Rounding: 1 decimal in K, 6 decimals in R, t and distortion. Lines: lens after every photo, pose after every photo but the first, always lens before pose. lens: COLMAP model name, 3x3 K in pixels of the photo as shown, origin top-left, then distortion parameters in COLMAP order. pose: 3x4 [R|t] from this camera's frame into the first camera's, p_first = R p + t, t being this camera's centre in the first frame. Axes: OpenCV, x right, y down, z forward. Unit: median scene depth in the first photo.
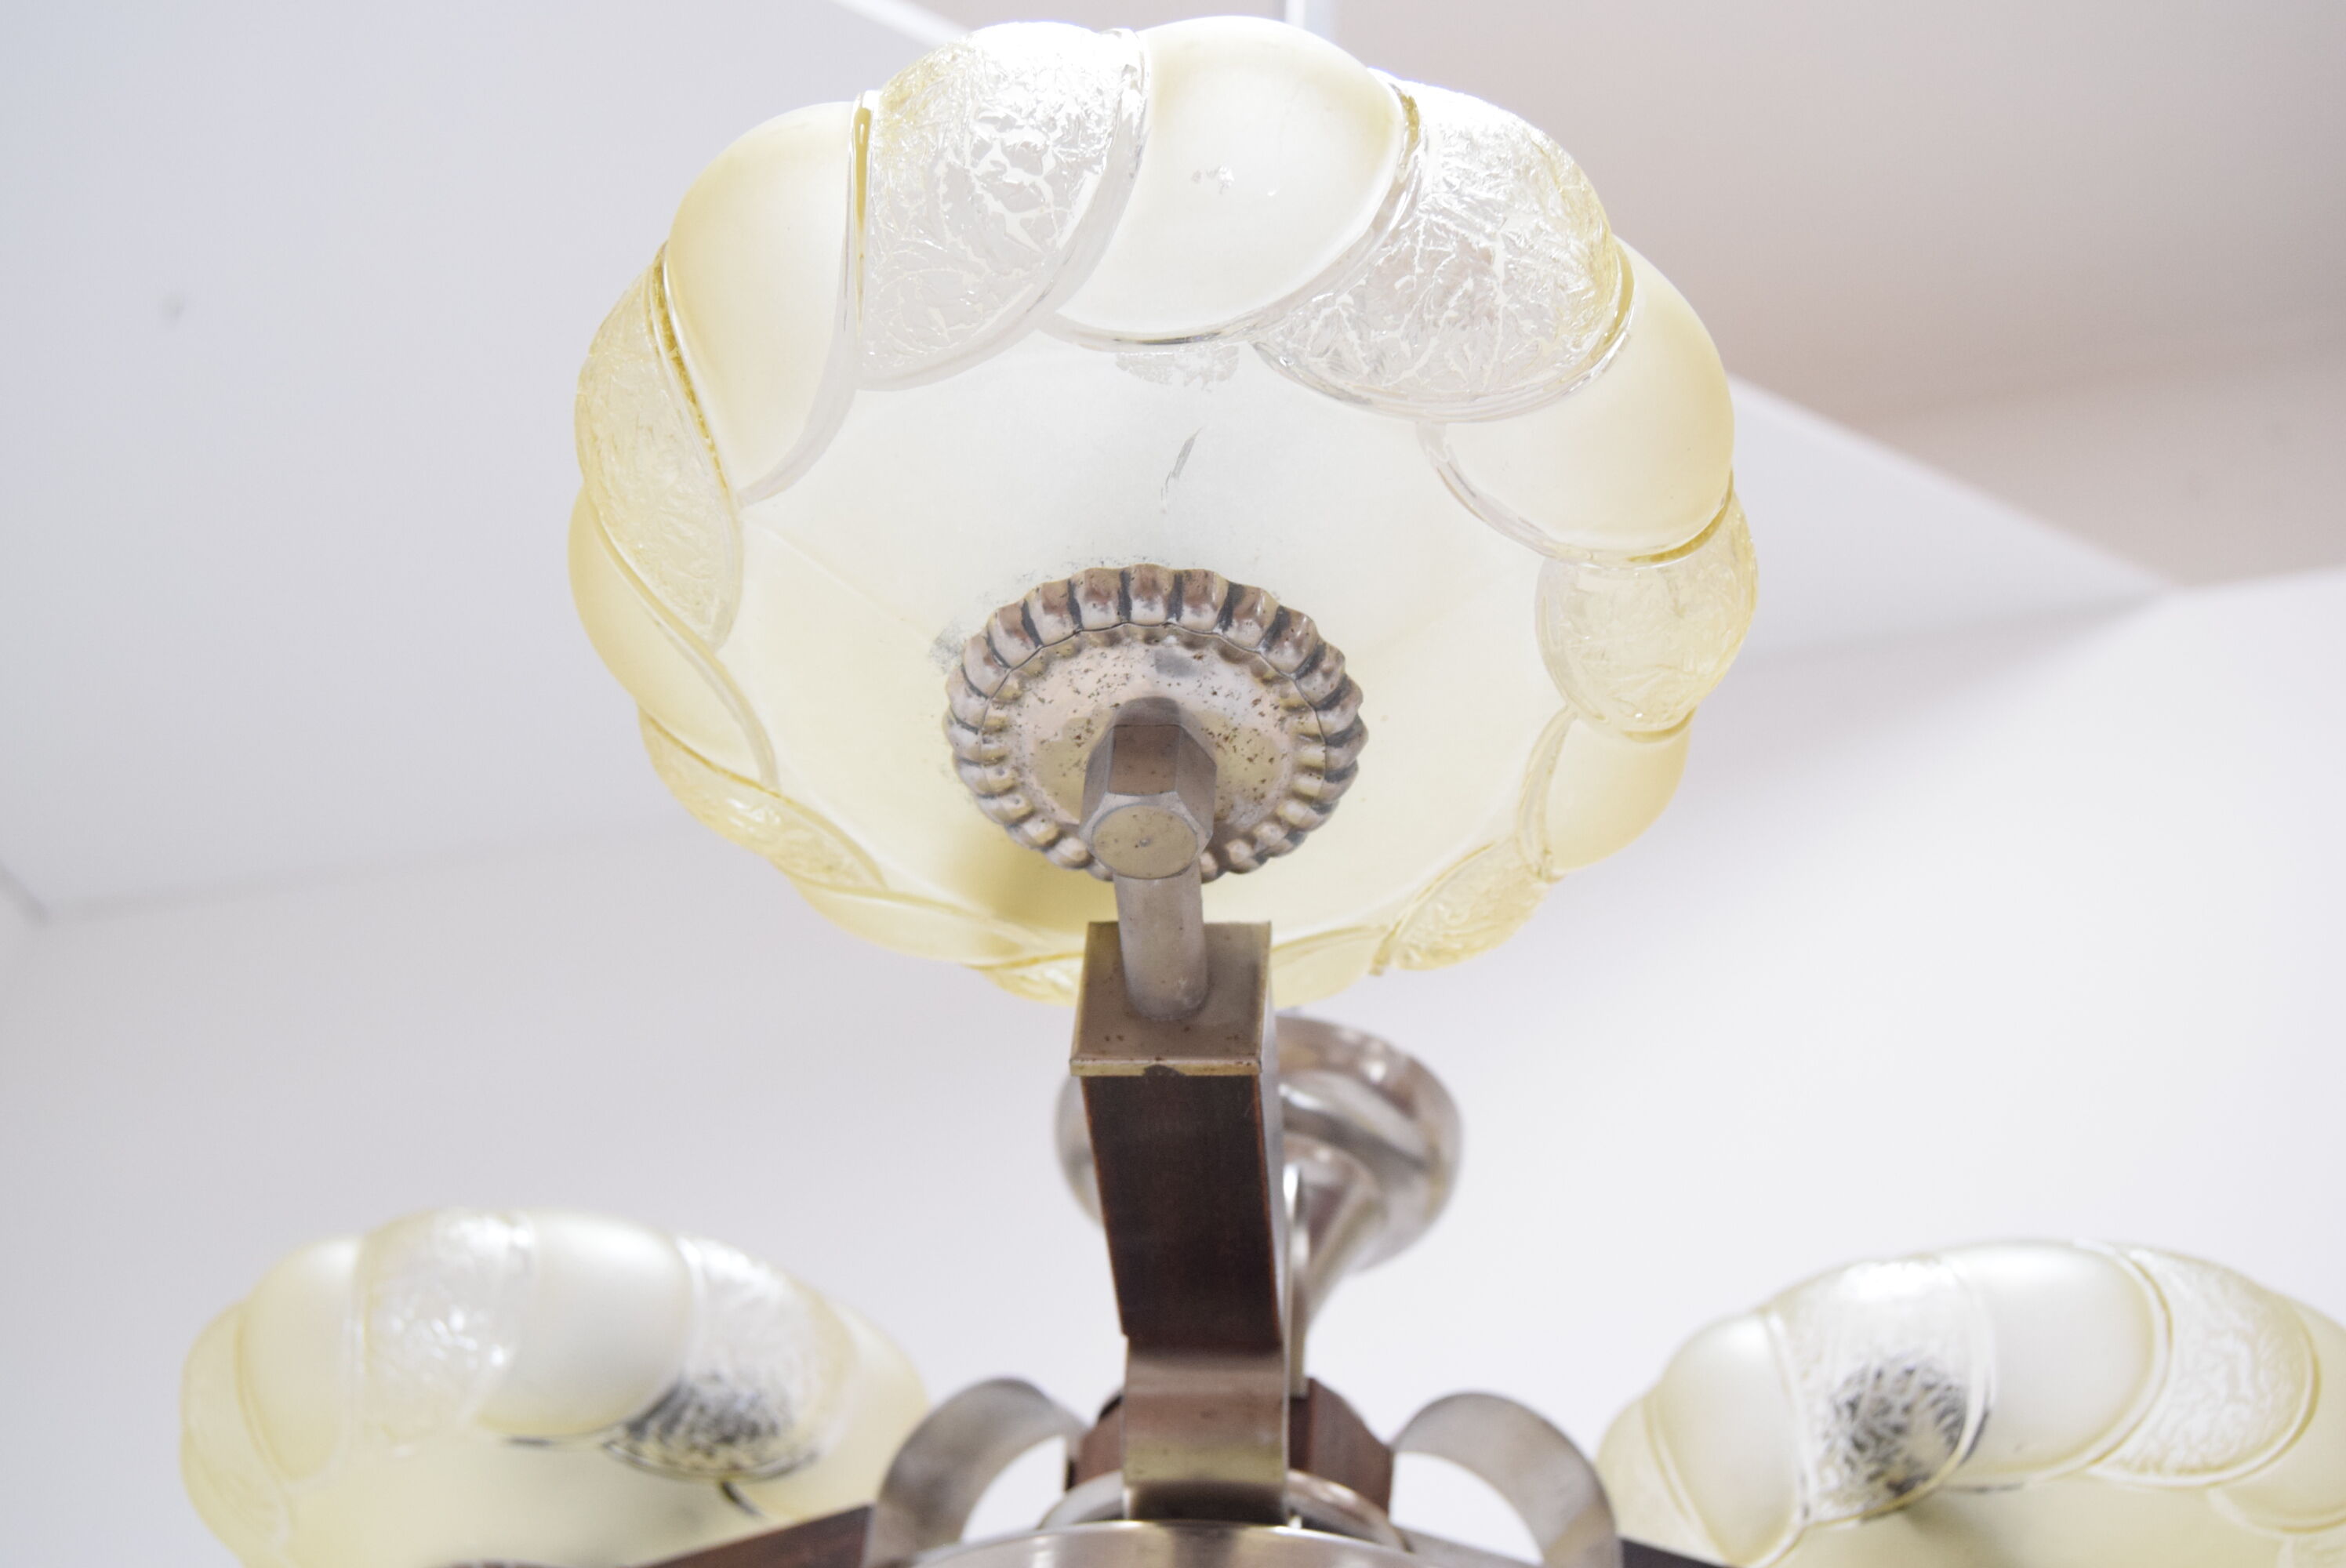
lens RADIAL K [[3189.1, 0, 1173.0], [0, 3189.1, 784.0], [0, 0, 1]] dist [-0.015849, 0.051991]
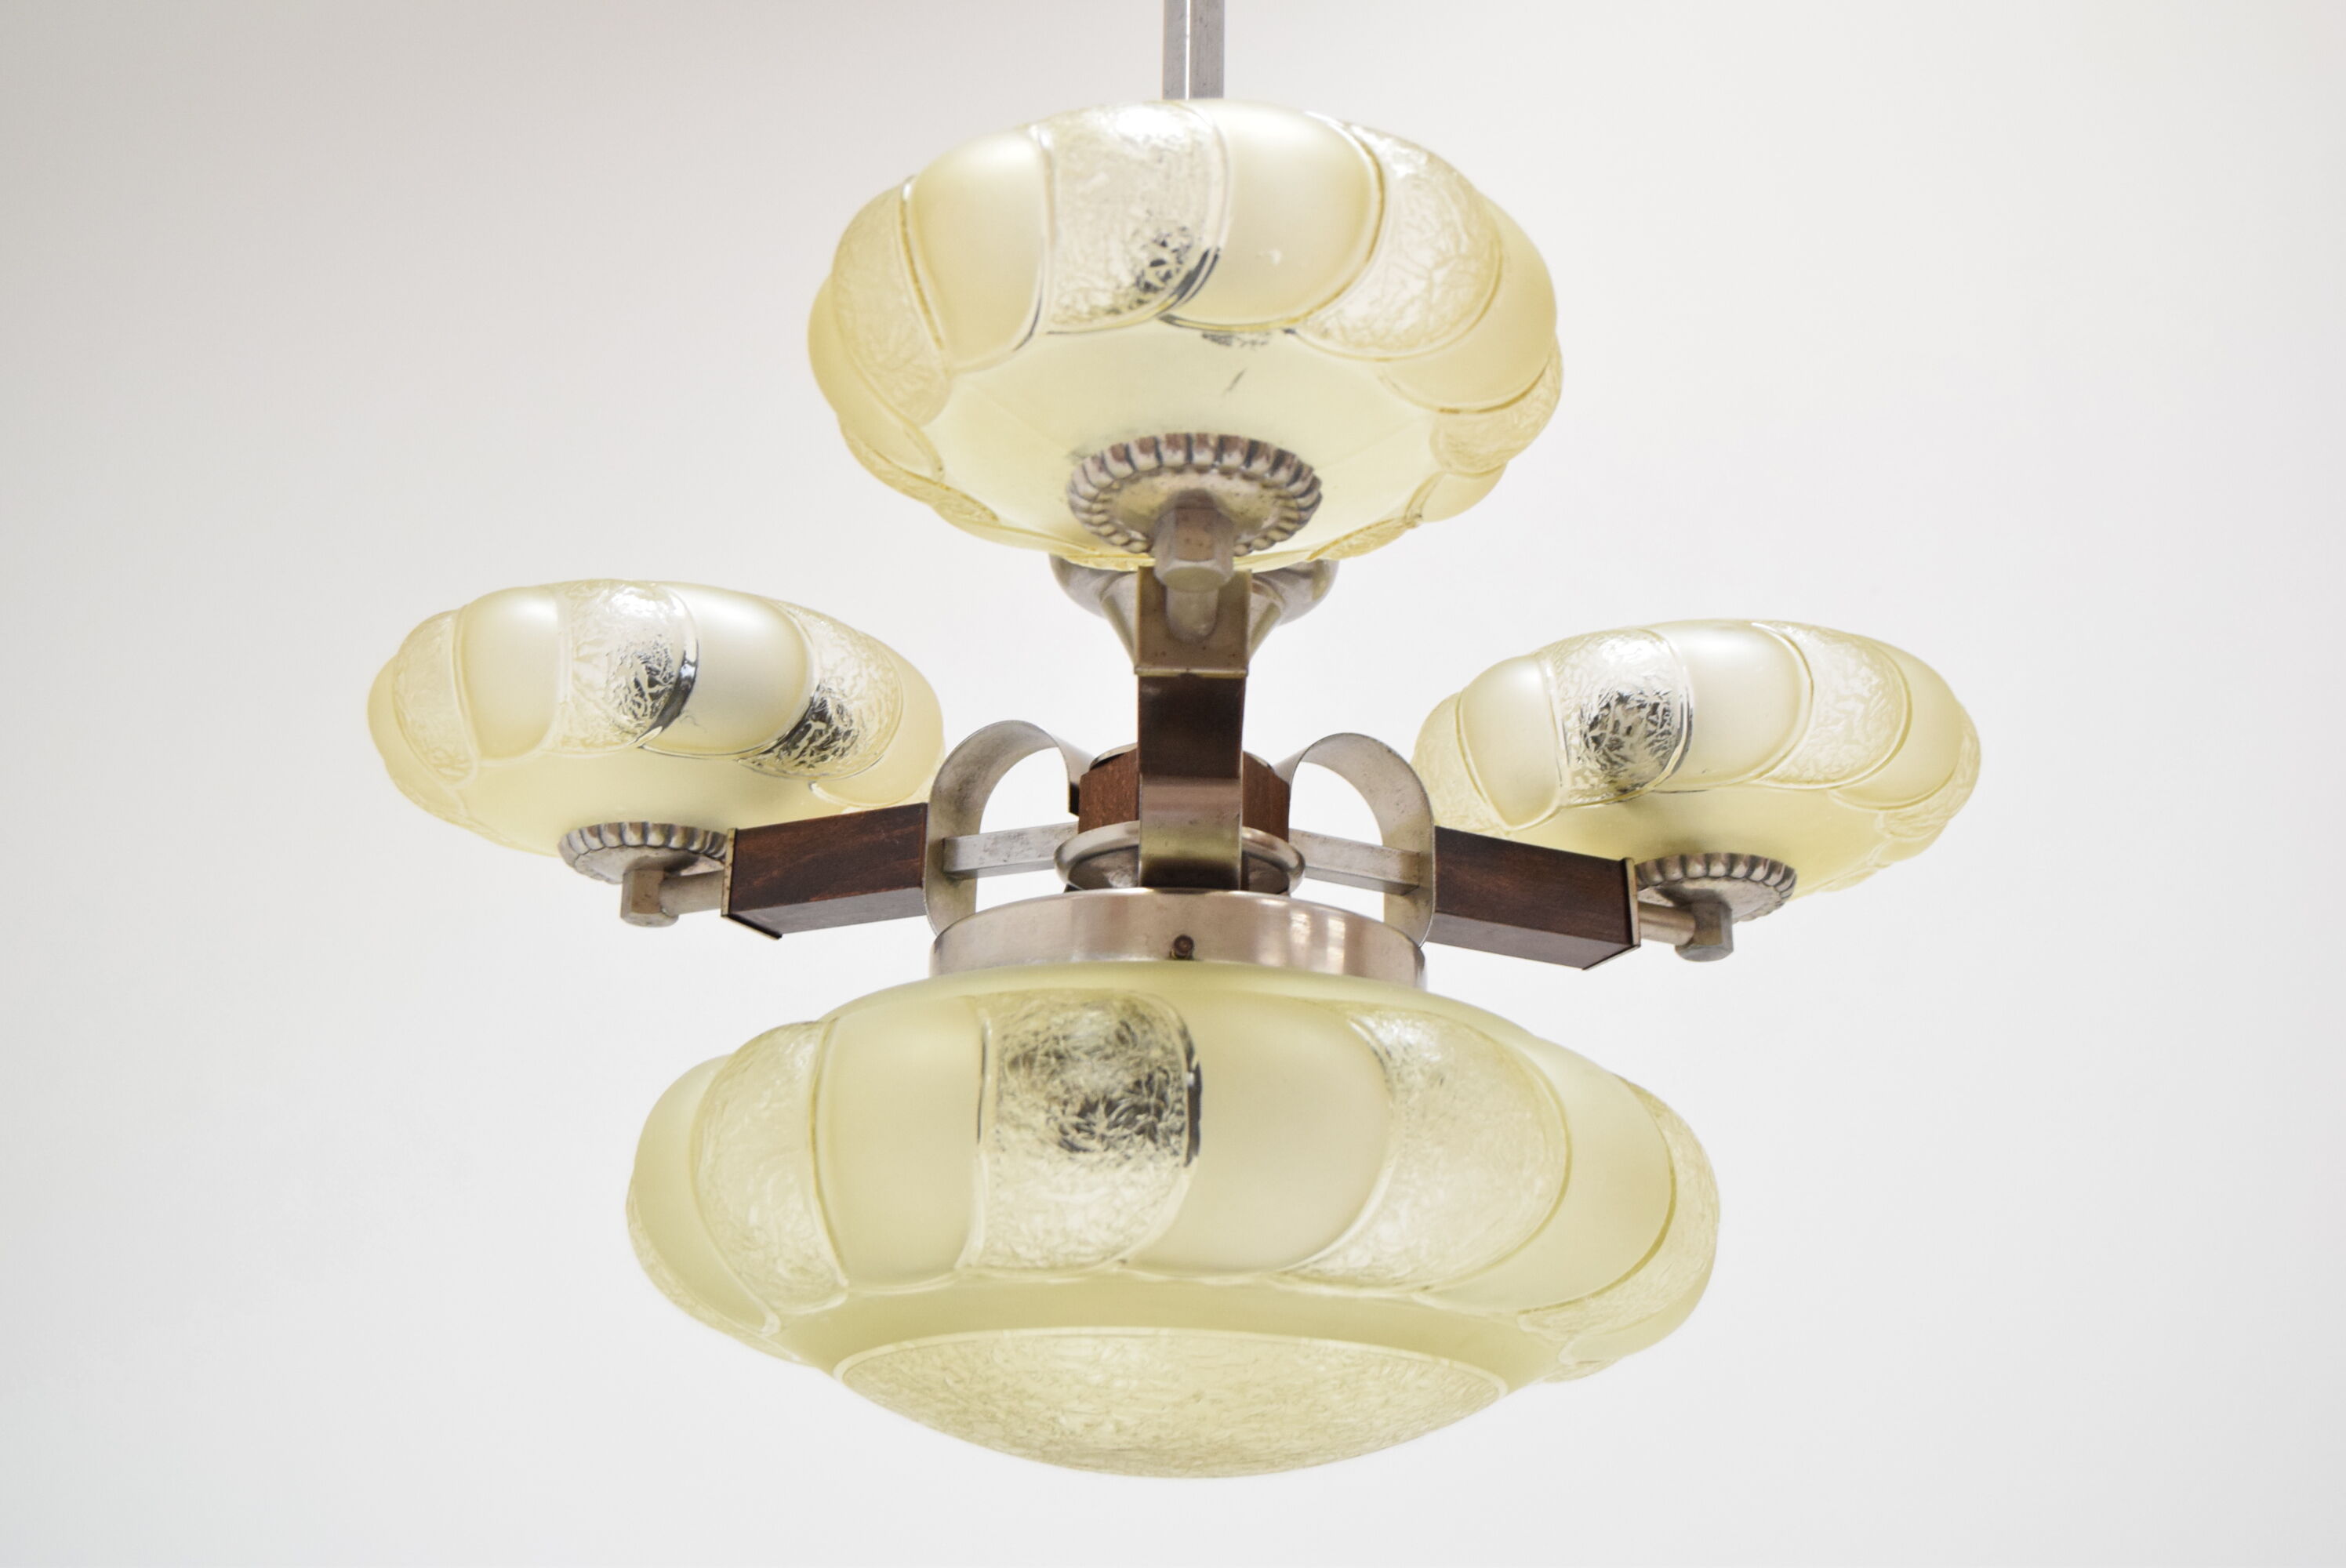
lens RADIAL K [[3454.7, 0, 1173.0], [0, 3454.7, 784.0], [0, 0, 1]] dist [-0.142560, -0.036374]
pose [[0.997014, 0.006594, 0.076940, -0.142672], [-0.033458, 0.934859, 0.353439, -0.471235], [-0.069598, -0.354958, 0.932288, -0.654401]]
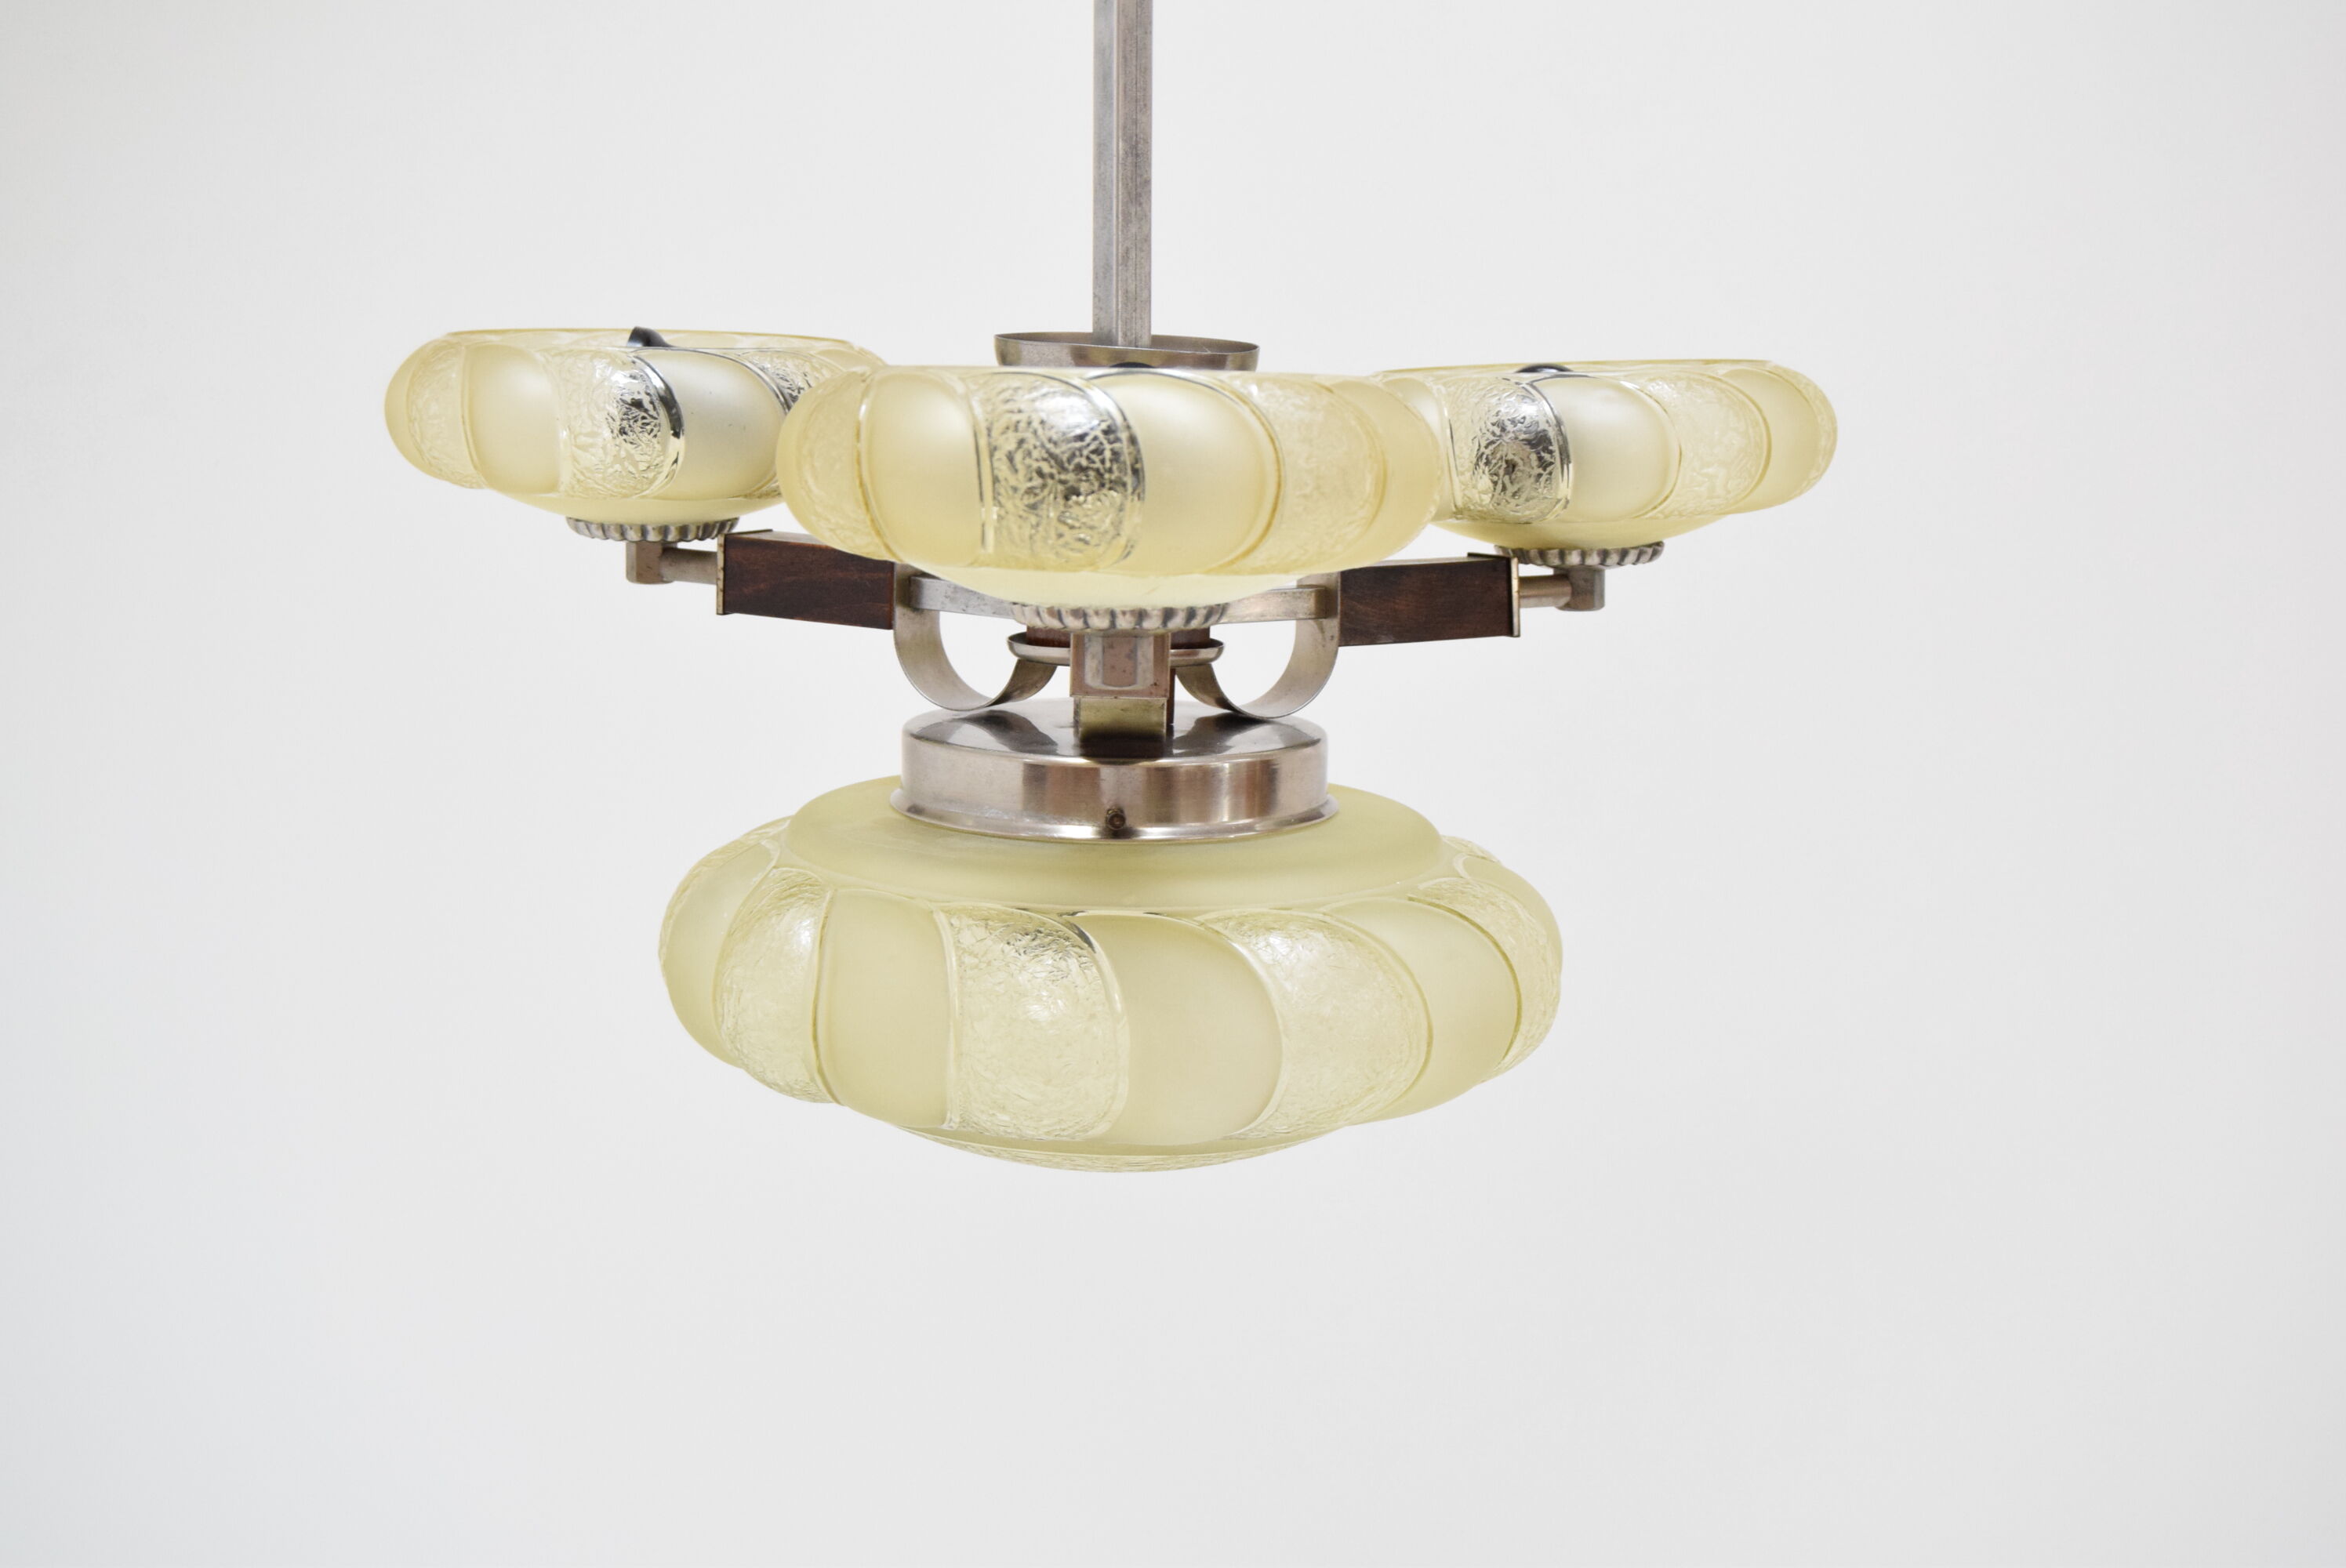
lens RADIAL K [[3454.7, 0, 1173.0], [0, 3454.7, 784.0], [0, 0, 1]] dist [-0.142560, -0.036374]
pose [[0.996434, -0.036249, 0.076195, -0.125881], [-0.033487, 0.658978, 0.751416, -1.363652], [-0.077449, -0.751288, 0.655414, -0.397641]]
